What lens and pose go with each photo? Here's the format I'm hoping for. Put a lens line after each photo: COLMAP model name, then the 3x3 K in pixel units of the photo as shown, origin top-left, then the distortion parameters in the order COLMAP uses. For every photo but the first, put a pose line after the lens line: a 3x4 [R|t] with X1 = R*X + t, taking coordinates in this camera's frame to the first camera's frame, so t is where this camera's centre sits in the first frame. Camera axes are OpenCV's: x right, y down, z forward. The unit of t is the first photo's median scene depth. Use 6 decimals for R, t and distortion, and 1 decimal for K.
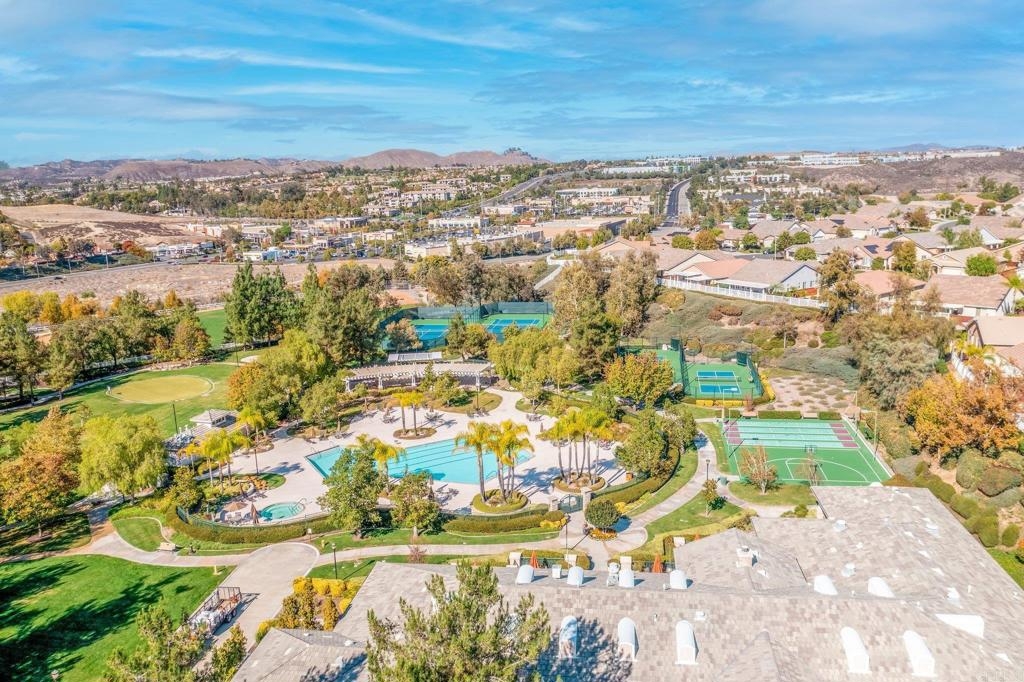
lens RADIAL K [[818.7, 0, 512.0], [0, 818.7, 341.0], [0, 0, 1]] dist [-0.013369, 0.009410]
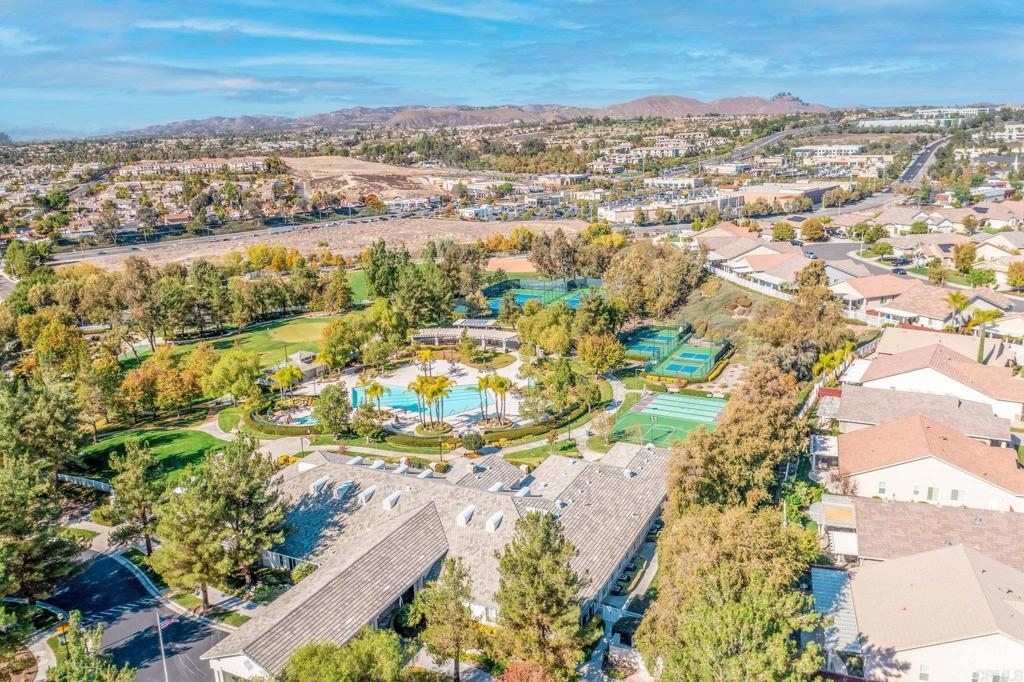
lens RADIAL K [[818.7, 0, 512.0], [0, 818.7, 341.0], [0, 0, 1]] dist [-0.013369, 0.009410]
pose [[0.950907, 0.081601, -0.298525, 0.083635], [-0.062194, 0.995320, 0.073959, -0.013086], [0.303163, -0.051762, 0.951532, -0.058839]]
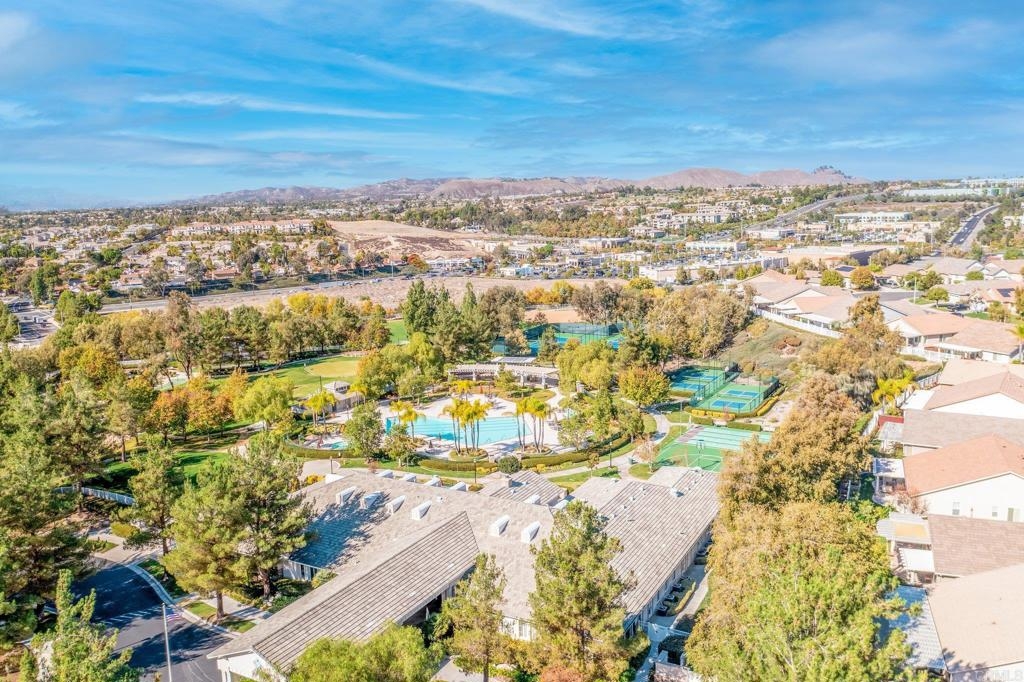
lens RADIAL K [[818.7, 0, 512.0], [0, 818.7, 341.0], [0, 0, 1]] dist [-0.013369, 0.009410]
pose [[0.934067, 0.068431, -0.350480, 0.082150], [-0.075630, 0.997112, -0.006877, -0.000264], [0.348997, 0.032930, 0.936545, -0.051401]]
